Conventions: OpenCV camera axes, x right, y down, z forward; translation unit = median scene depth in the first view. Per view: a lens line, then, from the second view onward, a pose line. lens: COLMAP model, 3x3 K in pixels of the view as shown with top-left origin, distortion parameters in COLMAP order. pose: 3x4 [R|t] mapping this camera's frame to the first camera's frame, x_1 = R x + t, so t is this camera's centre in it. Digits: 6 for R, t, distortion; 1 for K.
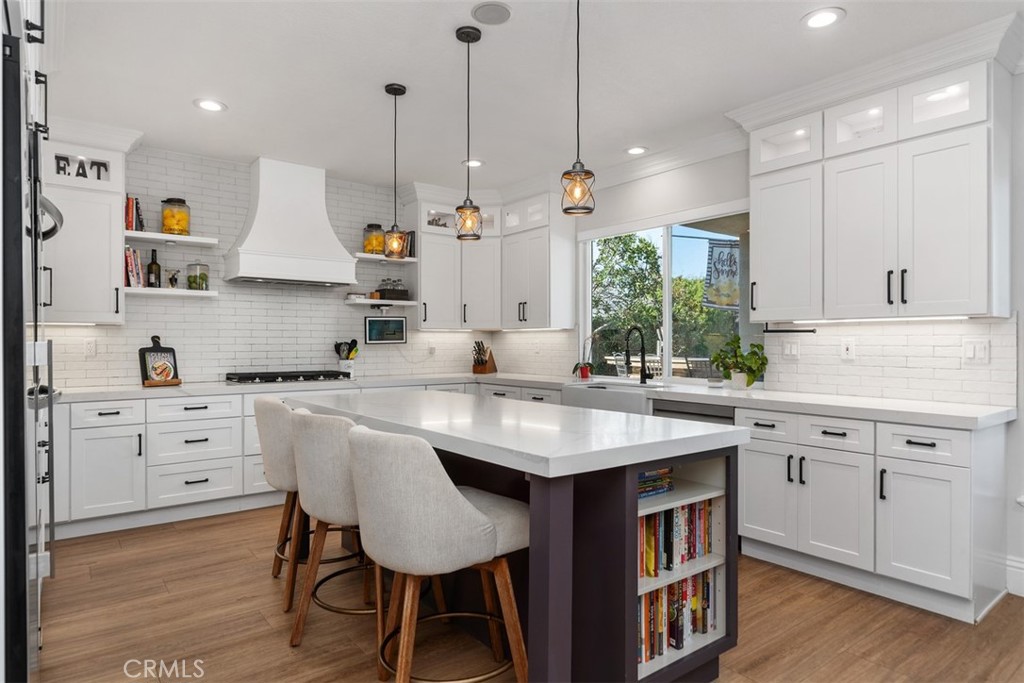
lens RADIAL K [[594.9, 0, 516.5], [0, 594.9, 344.2], [0, 0, 1]] dist [-0.004465, -0.001154]
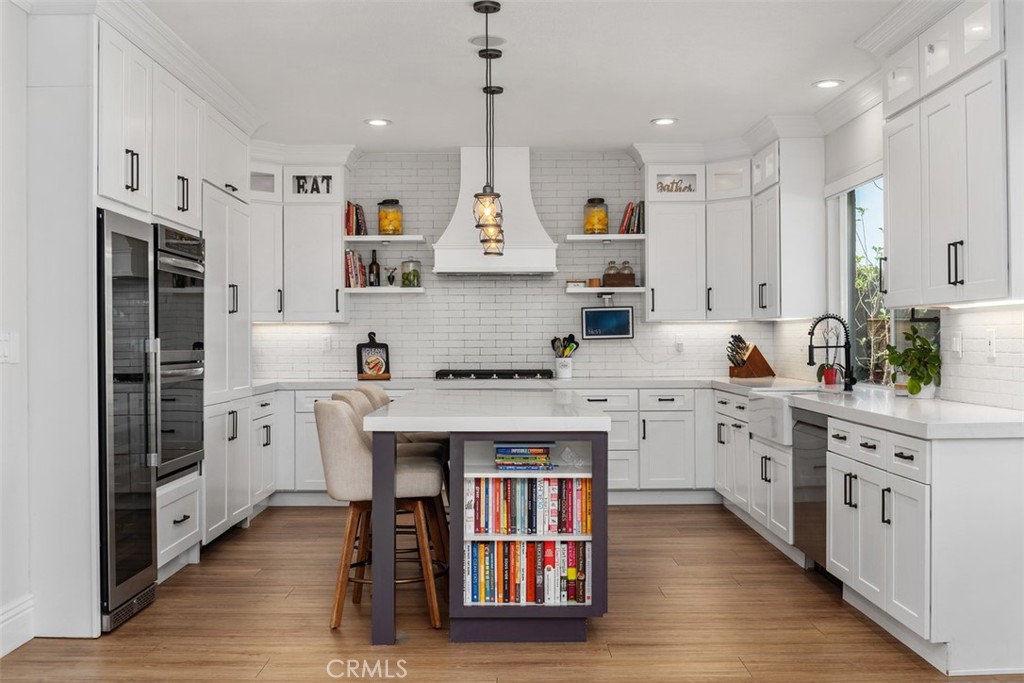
lens RADIAL K [[1019.0, 0, 511.4], [0, 1019.0, 339.3], [0, 0, 1]] dist [-0.012623, 0.000000]
pose [[0.793409, -0.003350, -0.608679, 0.628058], [0.003459, 0.999994, -0.000996, 0.000766], [0.608678, -0.001315, 0.793416, -0.261152]]
